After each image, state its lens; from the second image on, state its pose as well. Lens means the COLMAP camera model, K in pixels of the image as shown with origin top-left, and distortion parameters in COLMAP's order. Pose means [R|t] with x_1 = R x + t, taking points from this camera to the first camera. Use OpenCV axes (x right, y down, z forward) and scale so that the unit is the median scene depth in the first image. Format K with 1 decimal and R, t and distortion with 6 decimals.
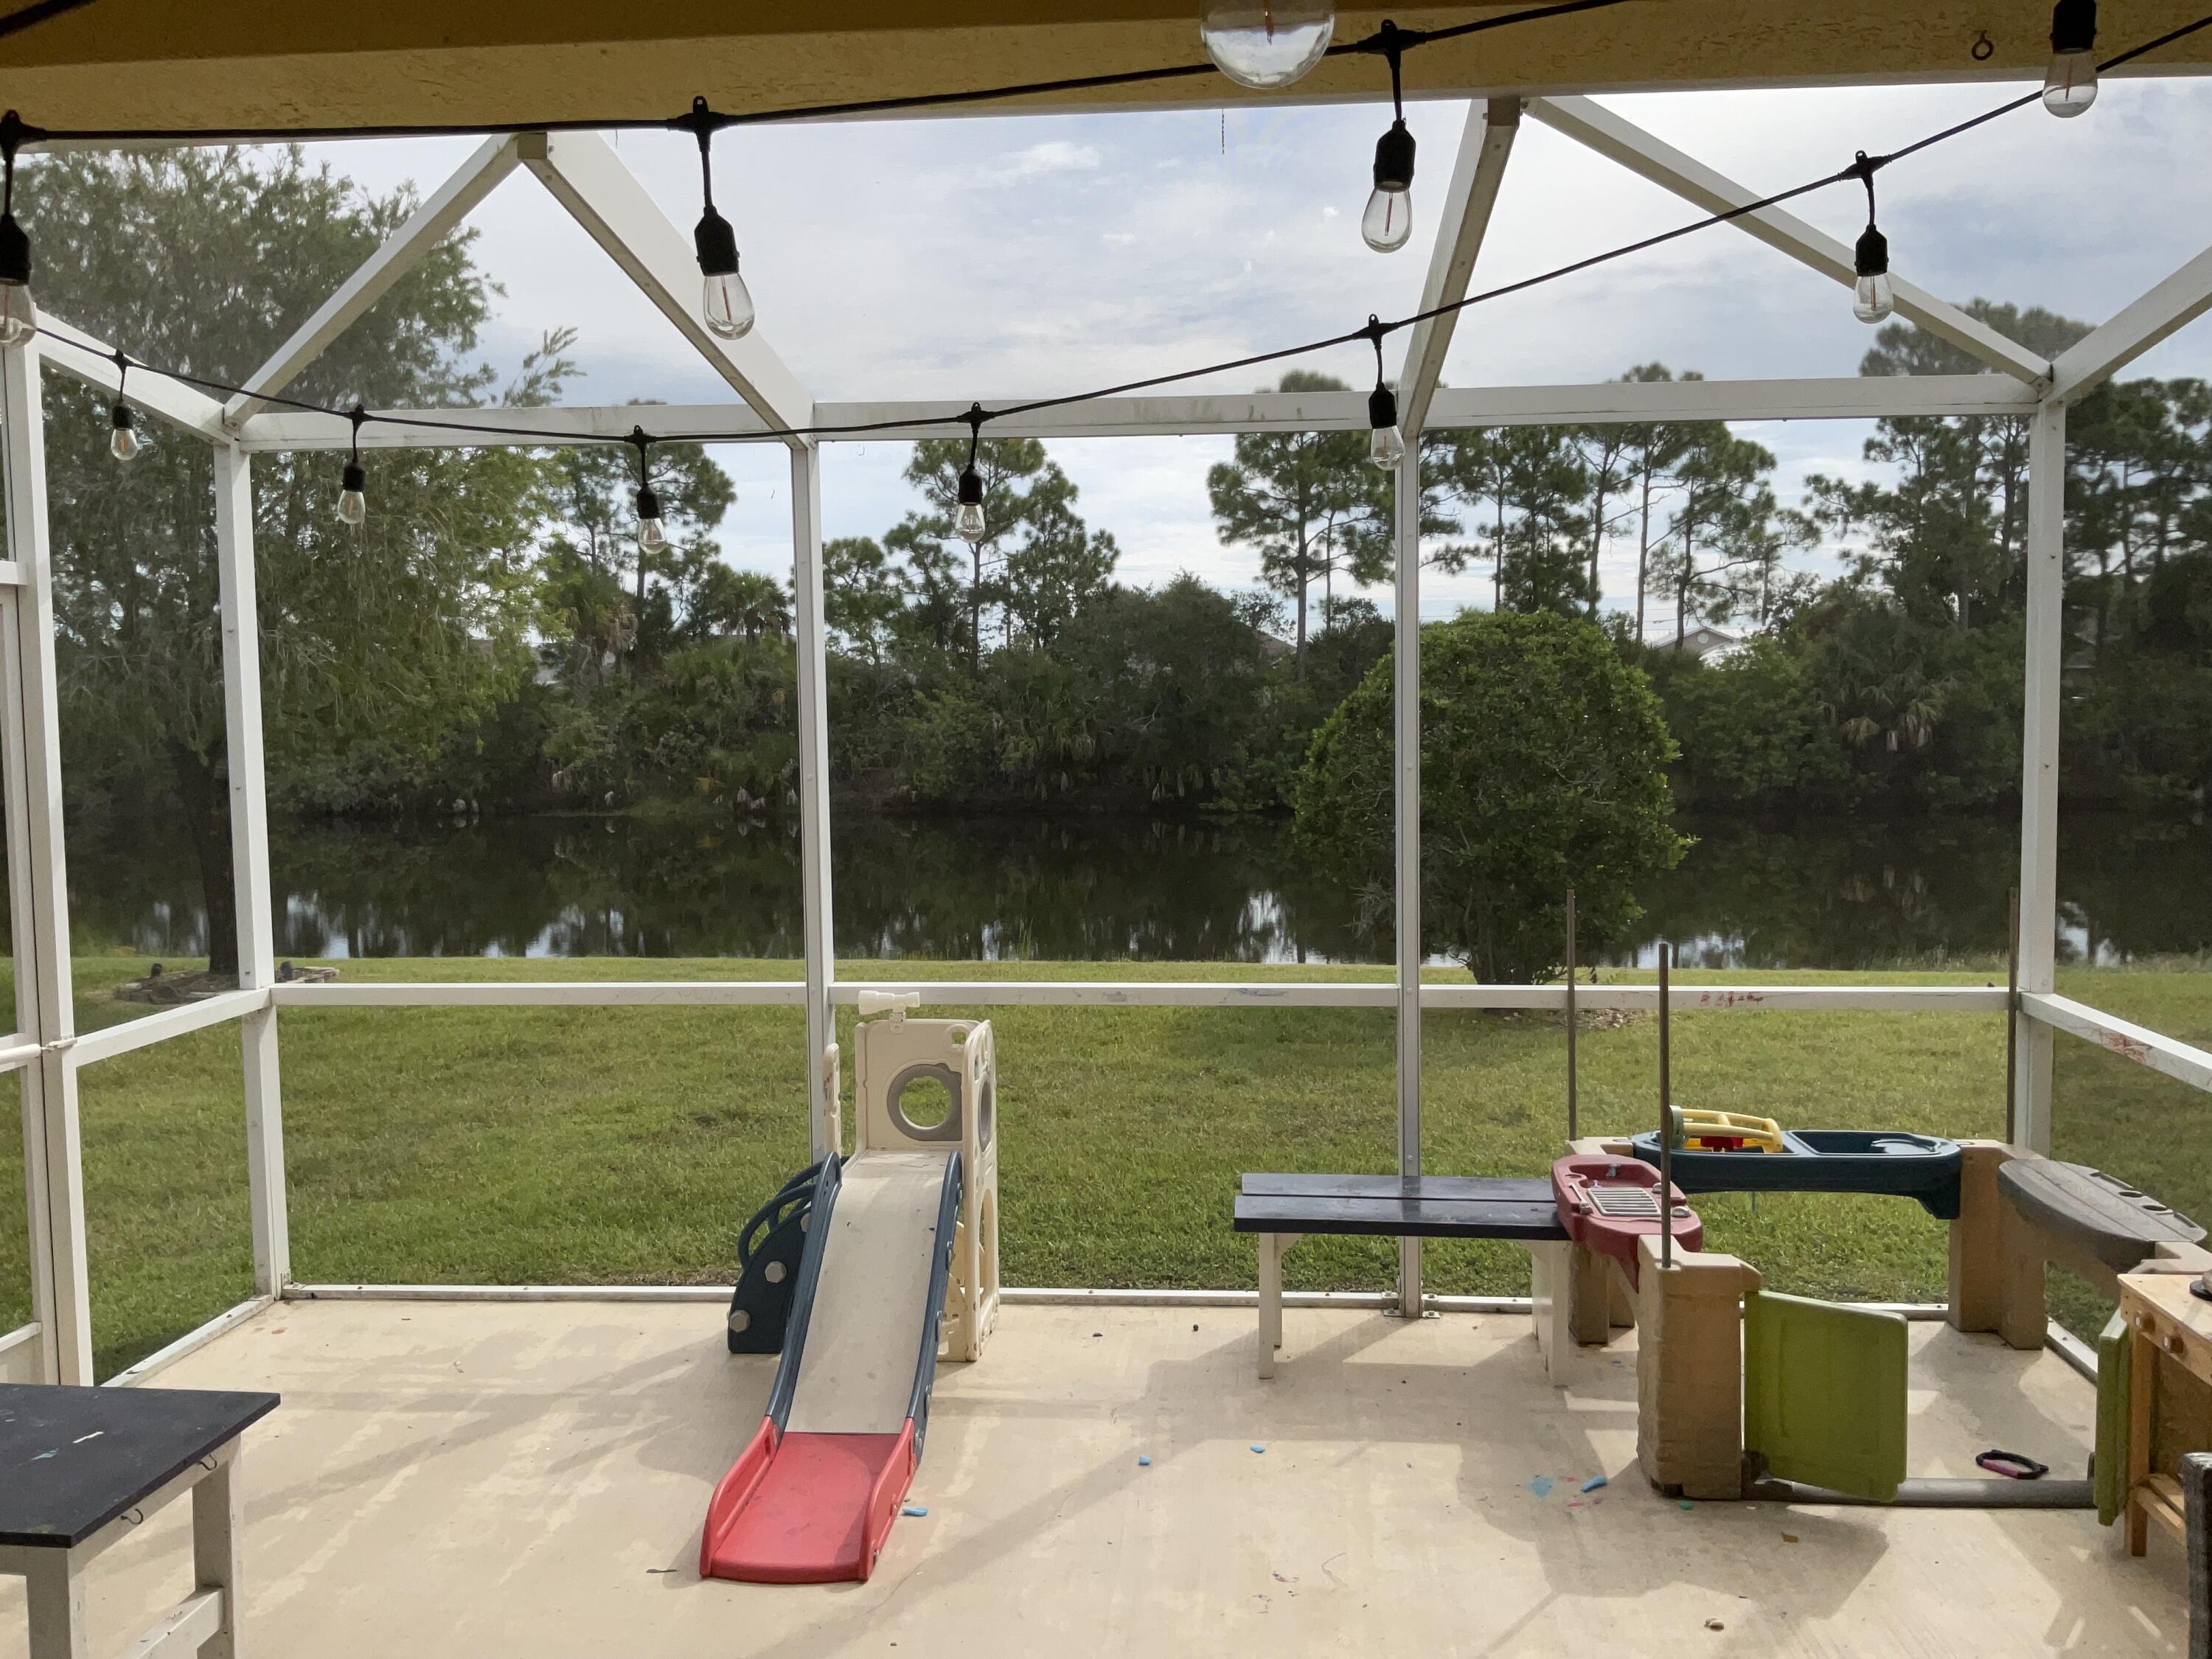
lens RADIAL K [[1848.9, 0, 1097.0], [0, 1848.9, 823.9], [0, 0, 1]] dist [0.066382, -0.110279]
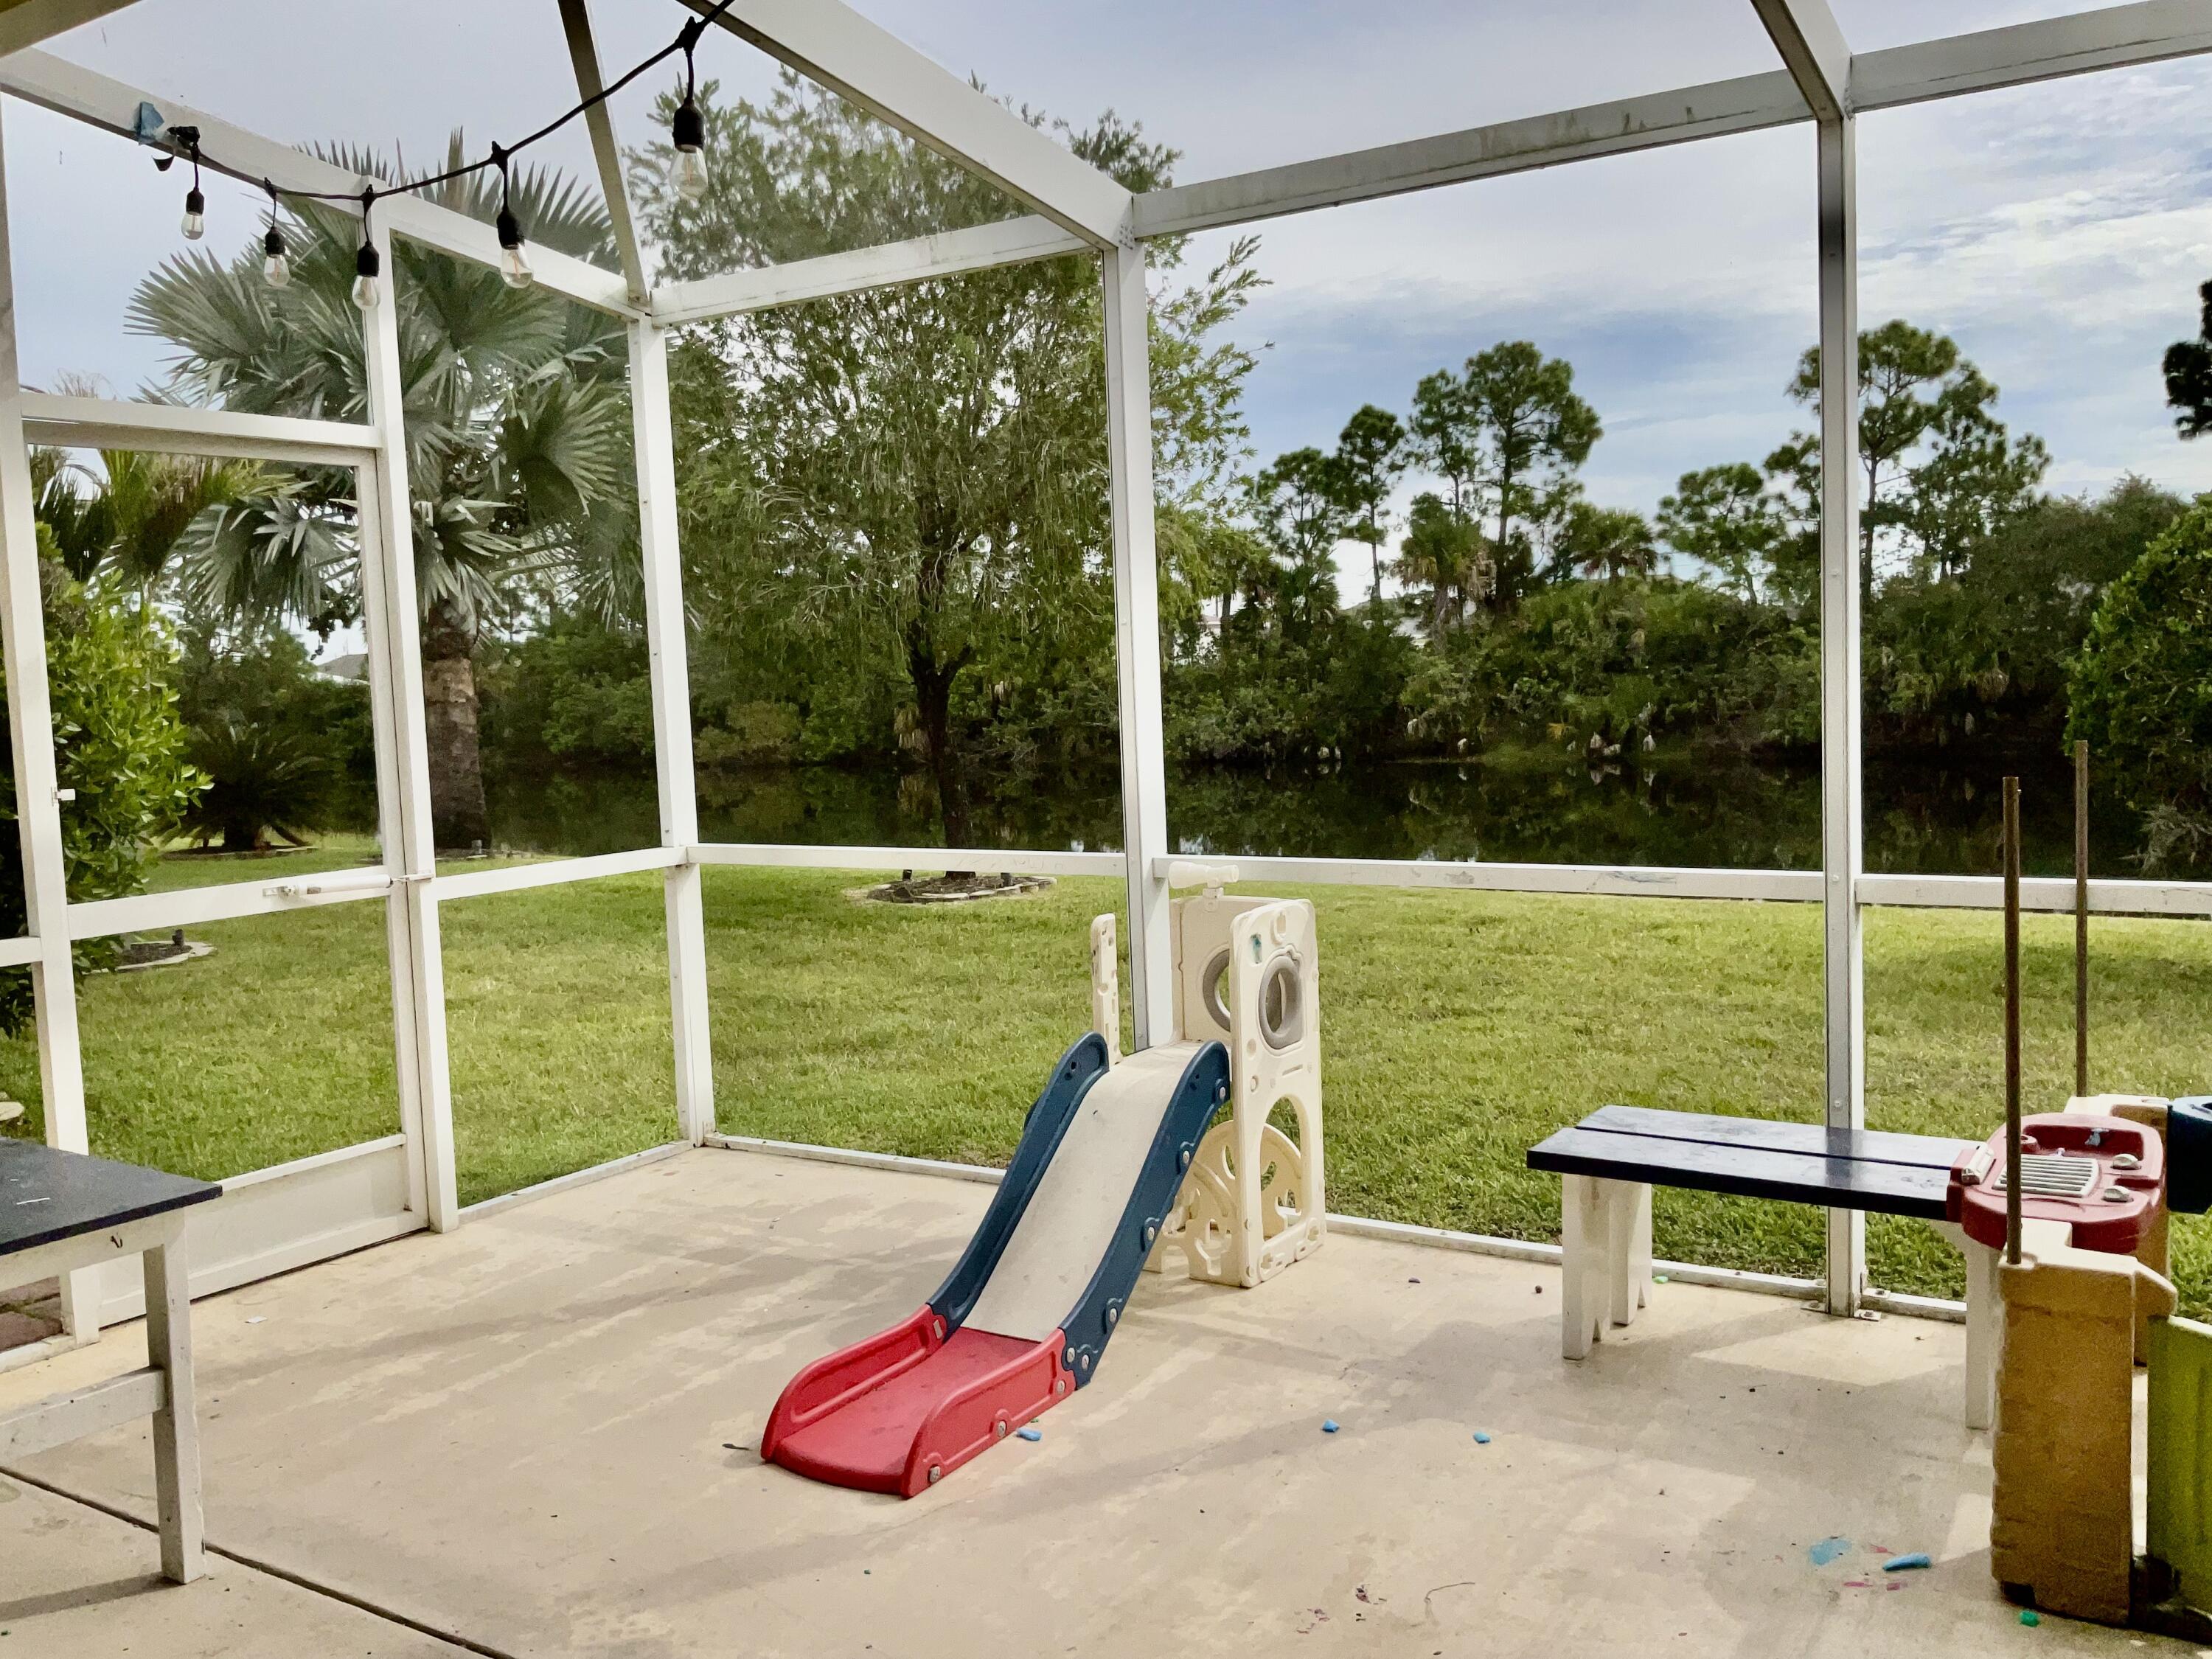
lens RADIAL K [[1848.9, 0, 1084.4], [0, 1848.9, 825.6], [0, 0, 1]] dist [0.066382, -0.110279]
pose [[0.886245, 0.017171, -0.462899, 0.110808], [-0.005469, 0.999631, 0.026611, 0.022710], [0.463185, -0.021052, 0.886012, 0.089542]]
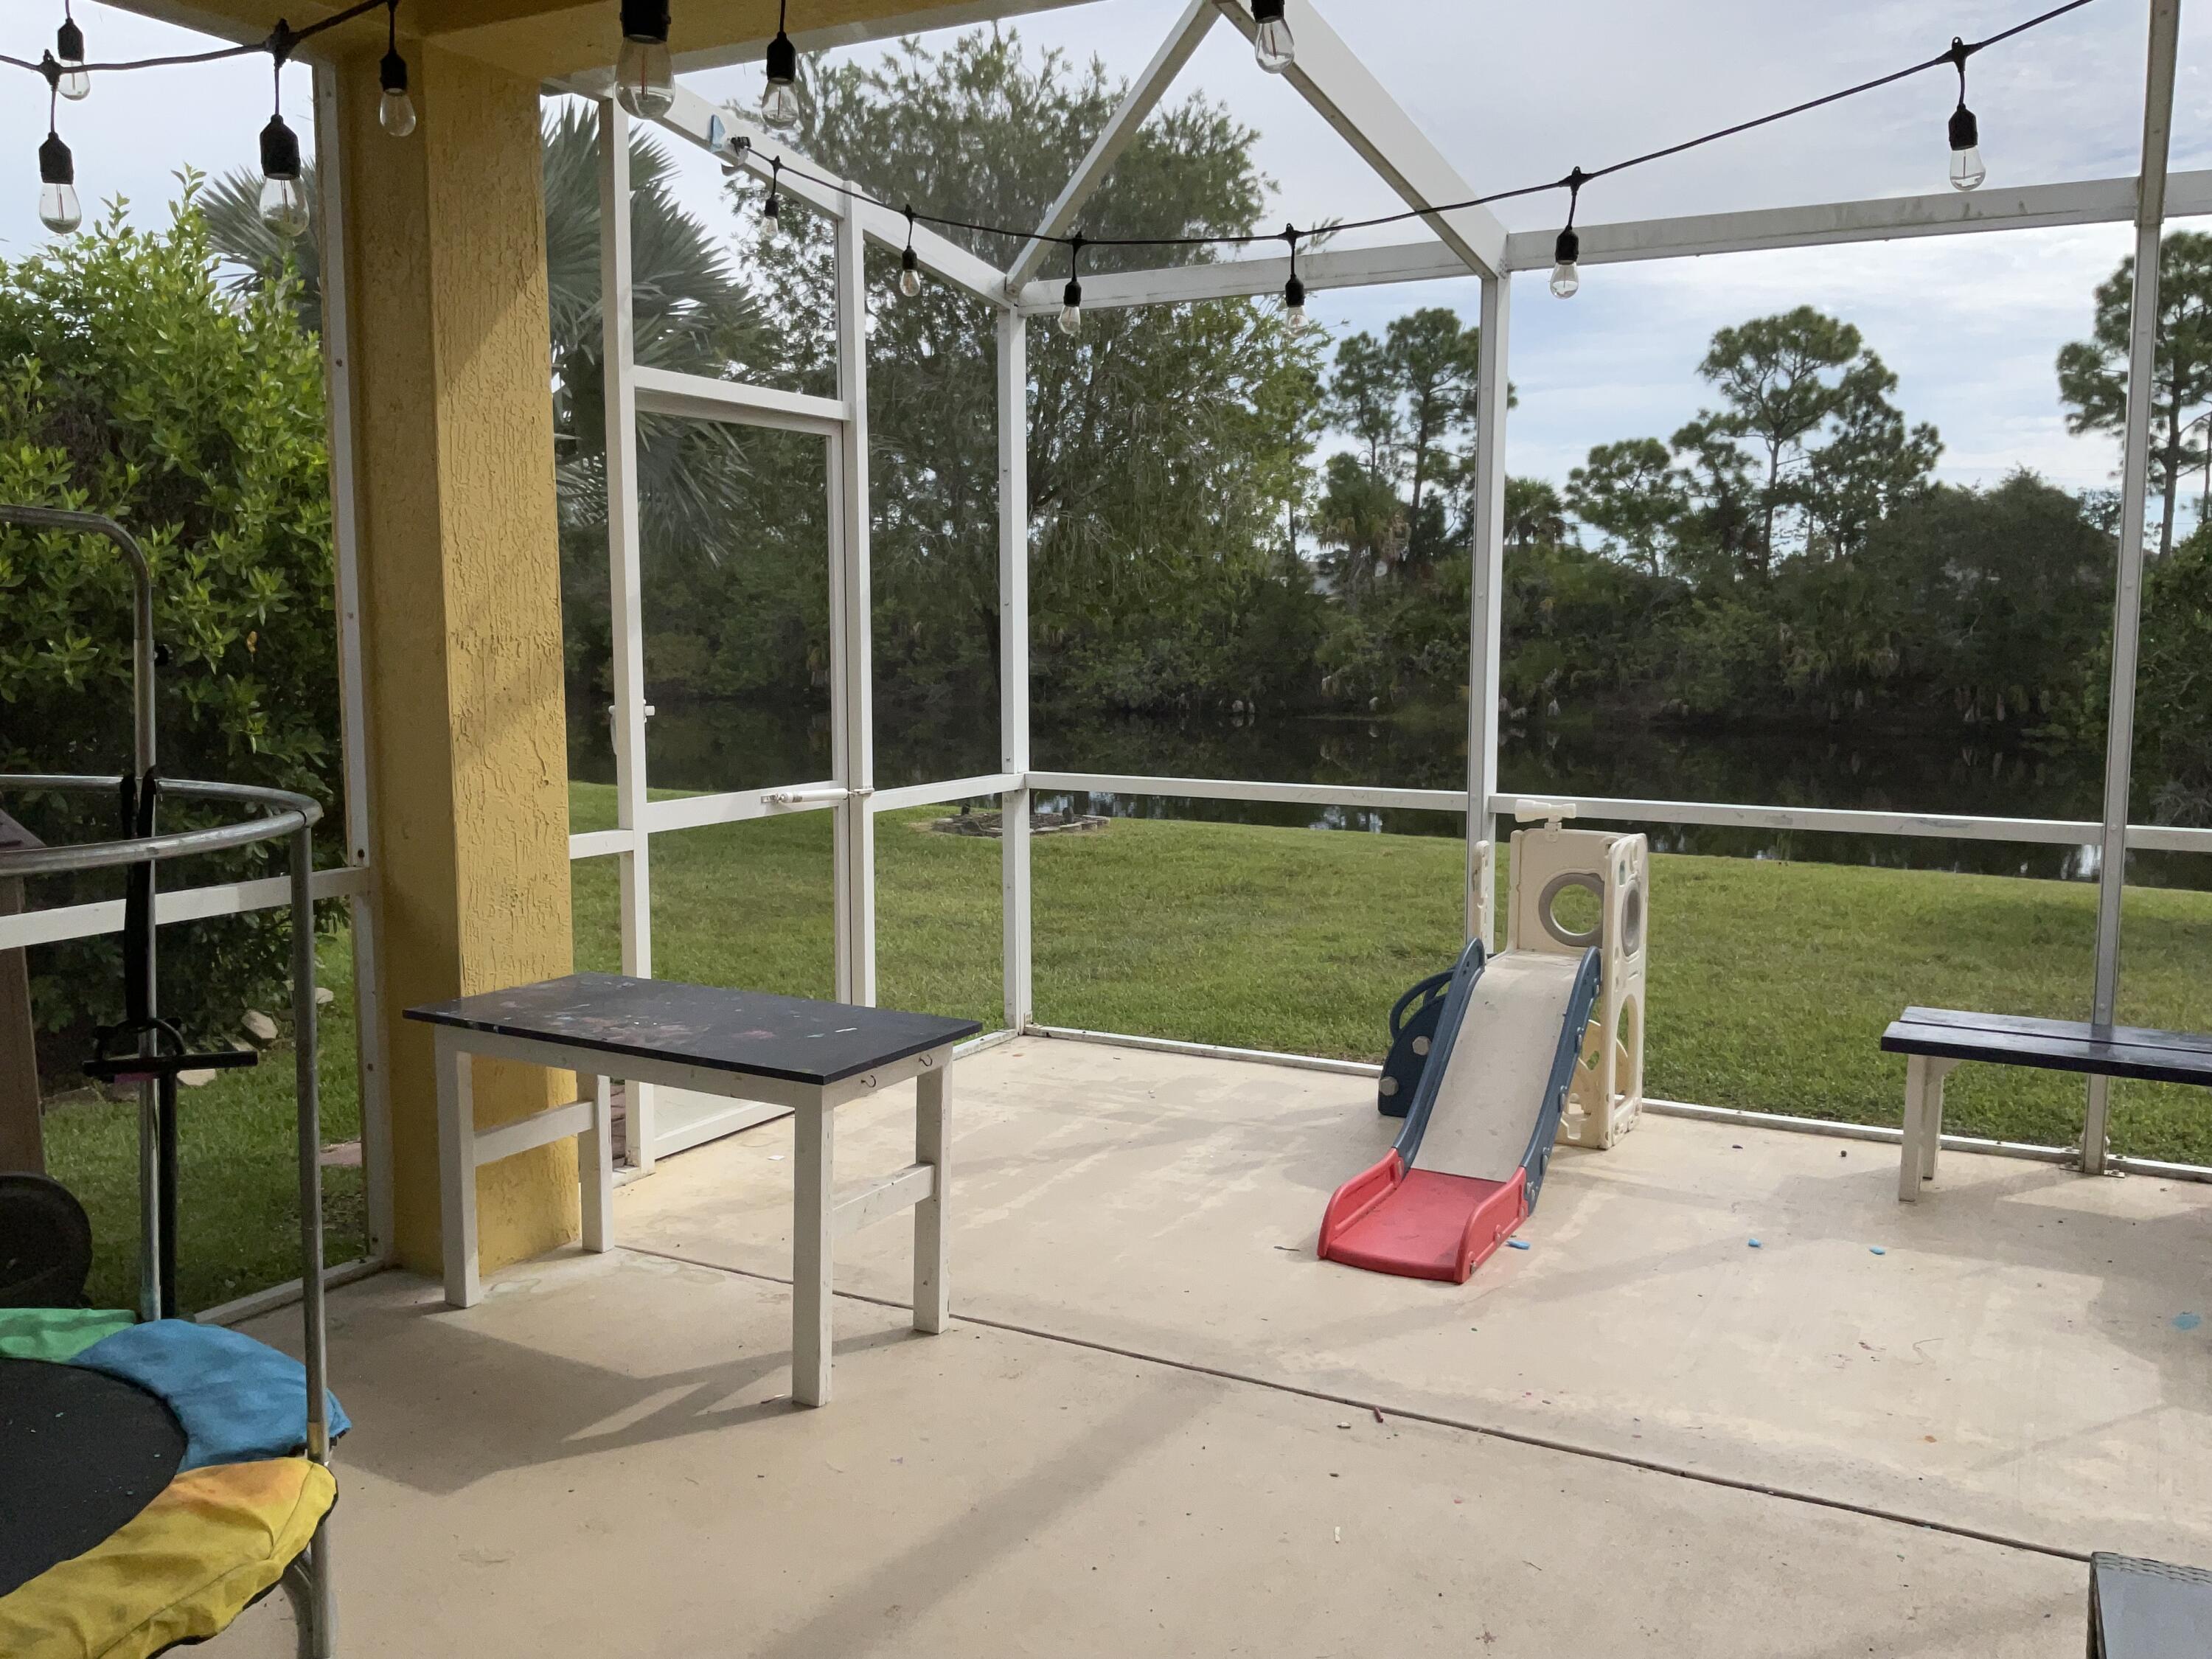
lens RADIAL K [[1848.9, 0, 1079.5], [0, 1848.9, 833.4], [0, 0, 1]] dist [0.066382, -0.110279]
pose [[0.913205, 0.060865, -0.402930, 0.032162], [-0.040715, 0.997463, 0.058395, 0.026491], [0.405462, -0.036922, 0.913366, -0.031329]]
